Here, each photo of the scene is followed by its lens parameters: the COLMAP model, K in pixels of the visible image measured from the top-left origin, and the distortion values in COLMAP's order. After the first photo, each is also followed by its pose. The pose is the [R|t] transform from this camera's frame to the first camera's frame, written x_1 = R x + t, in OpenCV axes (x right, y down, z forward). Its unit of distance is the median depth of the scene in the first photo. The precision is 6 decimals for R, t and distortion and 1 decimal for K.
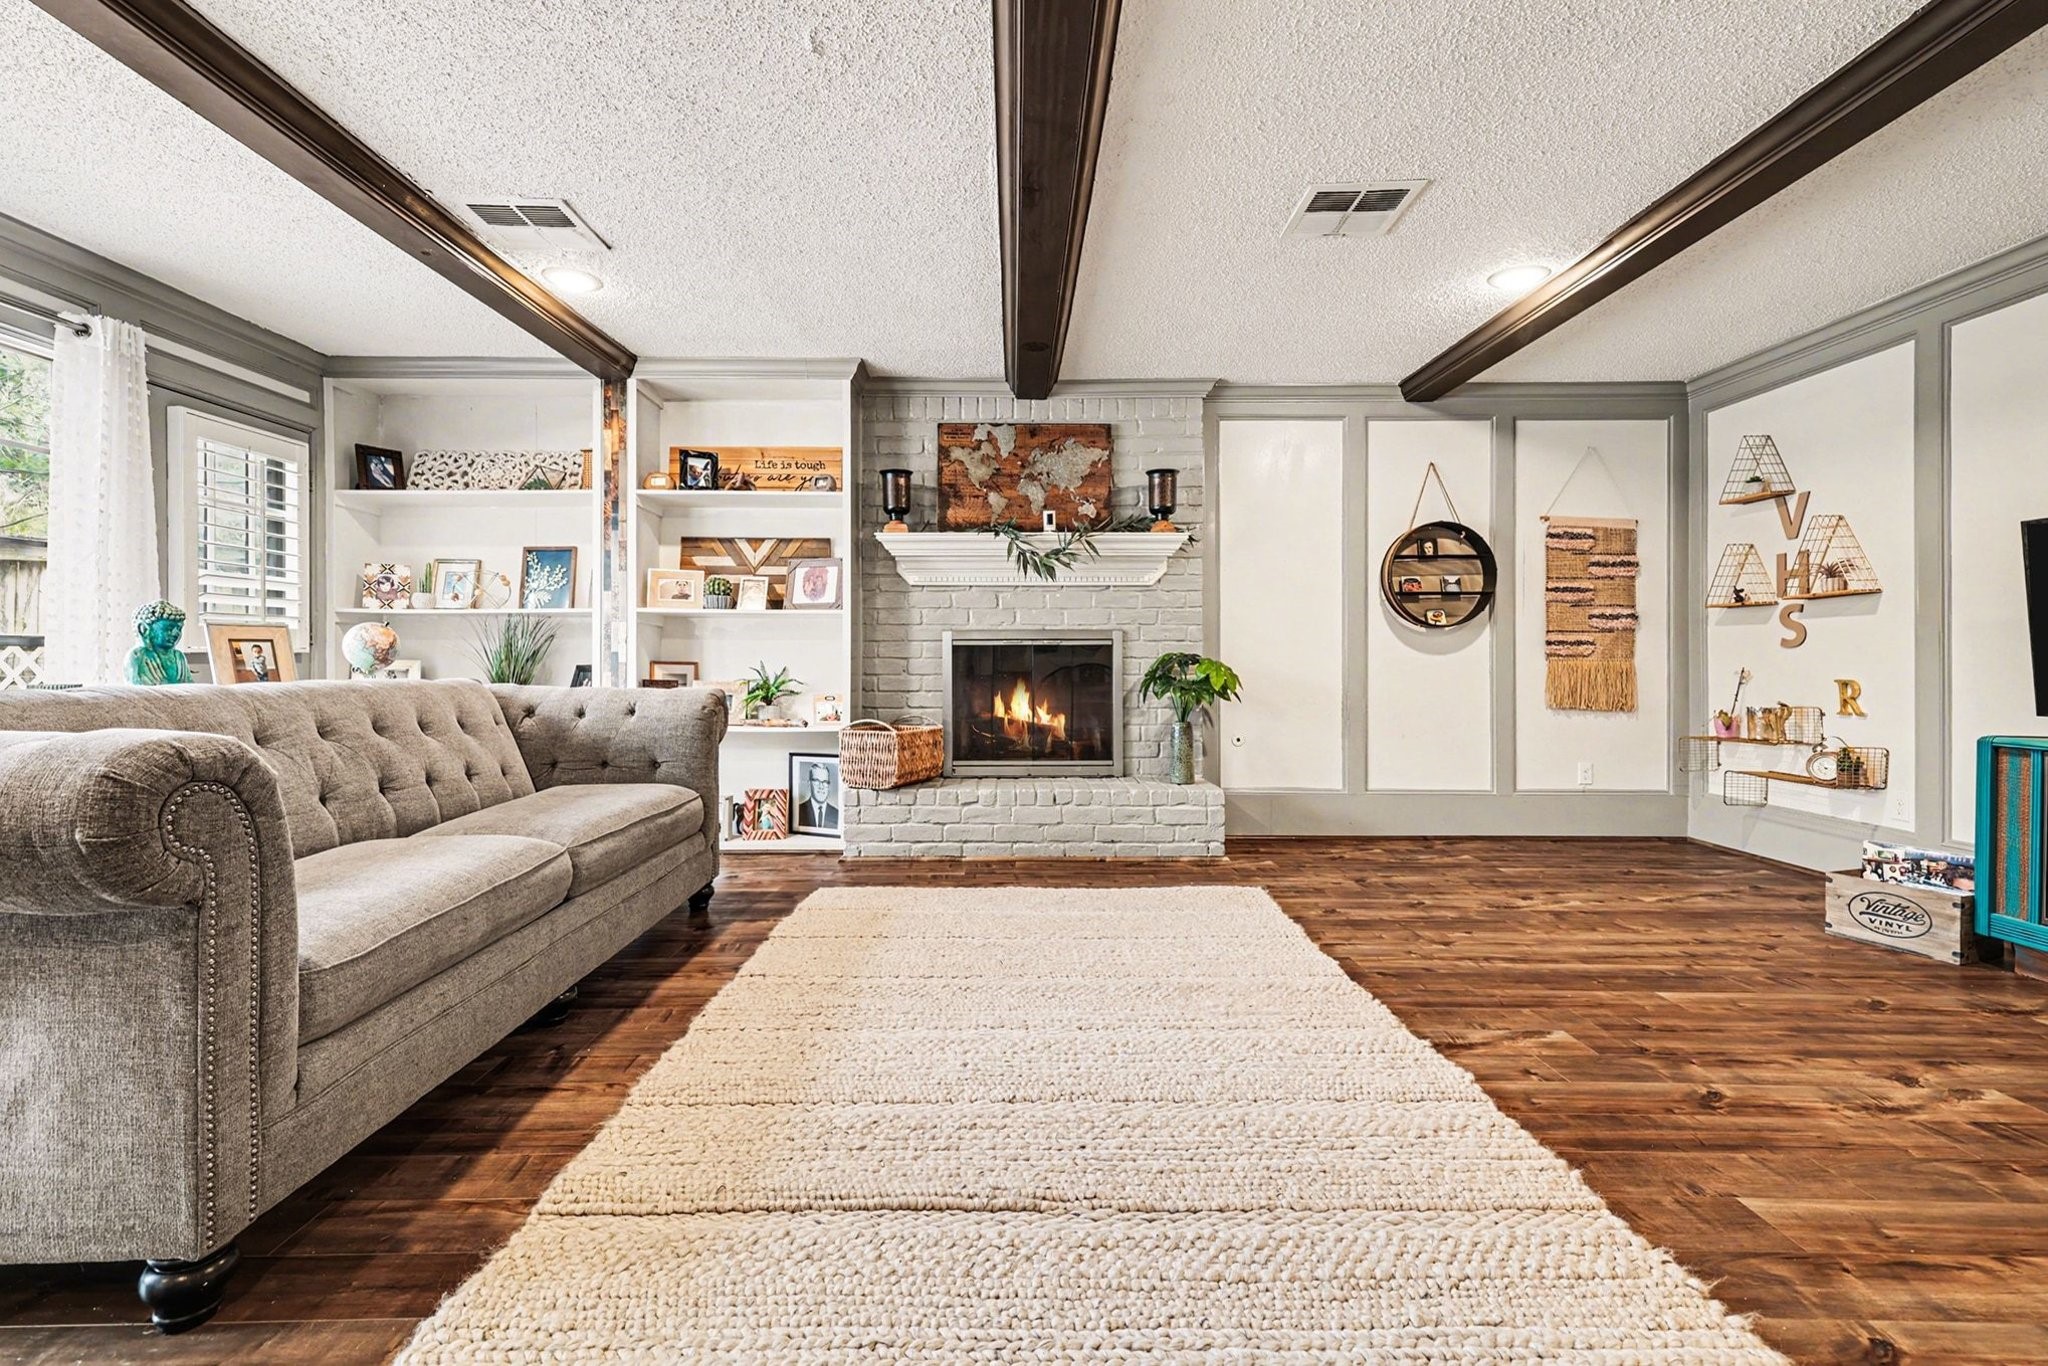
lens RADIAL K [[870.4, 0, 1034.3], [0, 870.4, 668.5], [0, 0, 1]] dist [0.000950, 0.000462]
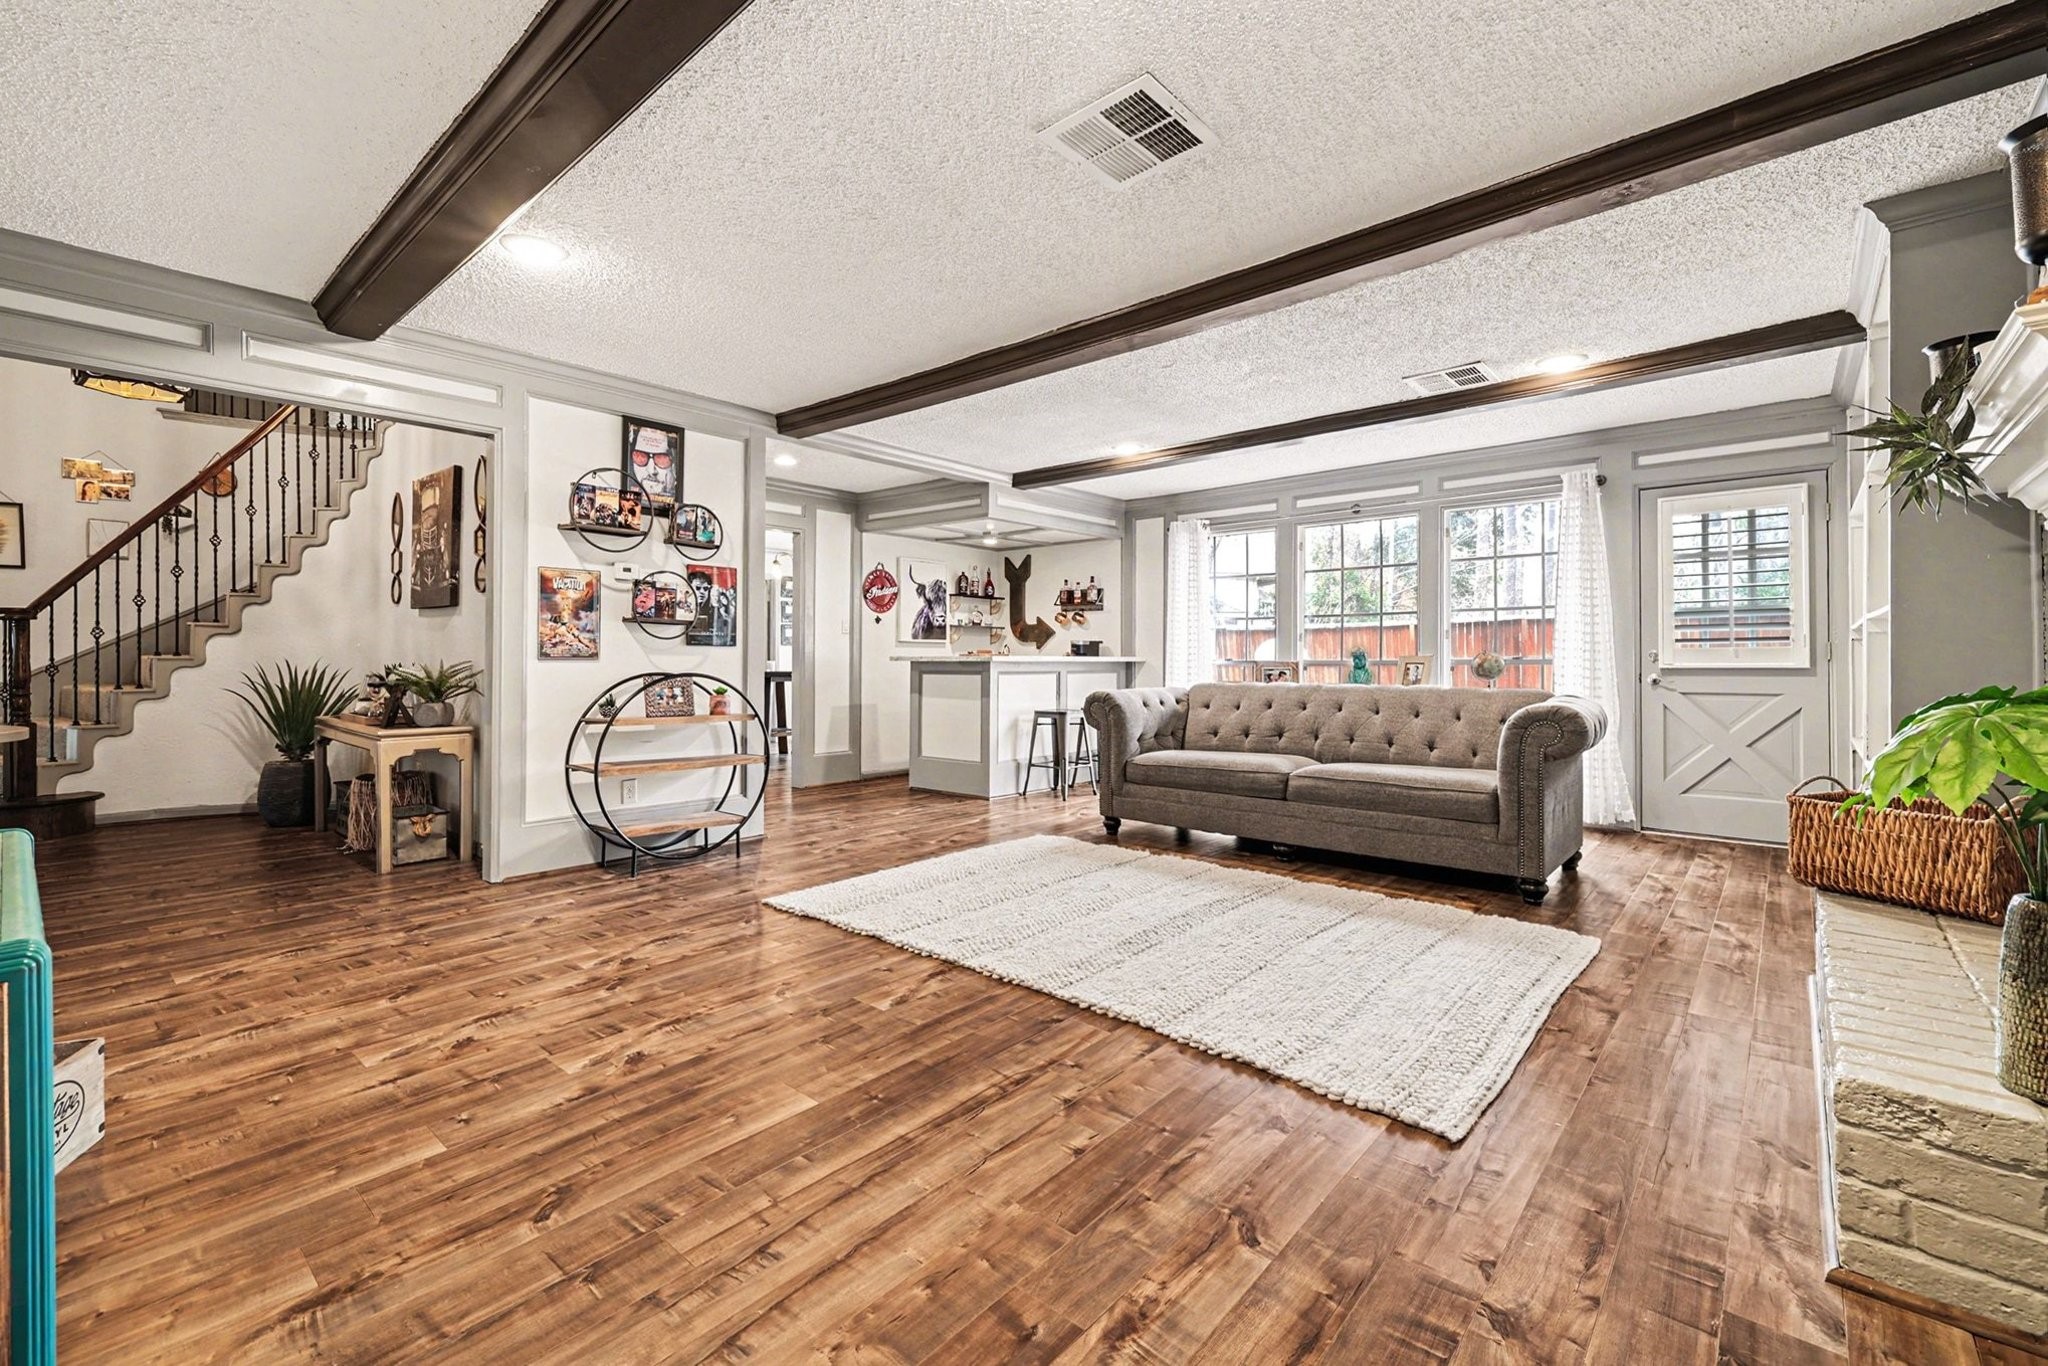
lens RADIAL K [[870.4, 0, 1030.7], [0, 870.4, 666.4], [0, 0, 1]] dist [0.000950, 0.000462]
pose [[-0.645345, 0.002900, -0.763885, 1.387511], [-0.009683, 0.999881, 0.011977, -0.059529], [0.763829, 0.015126, -0.645241, 1.922552]]
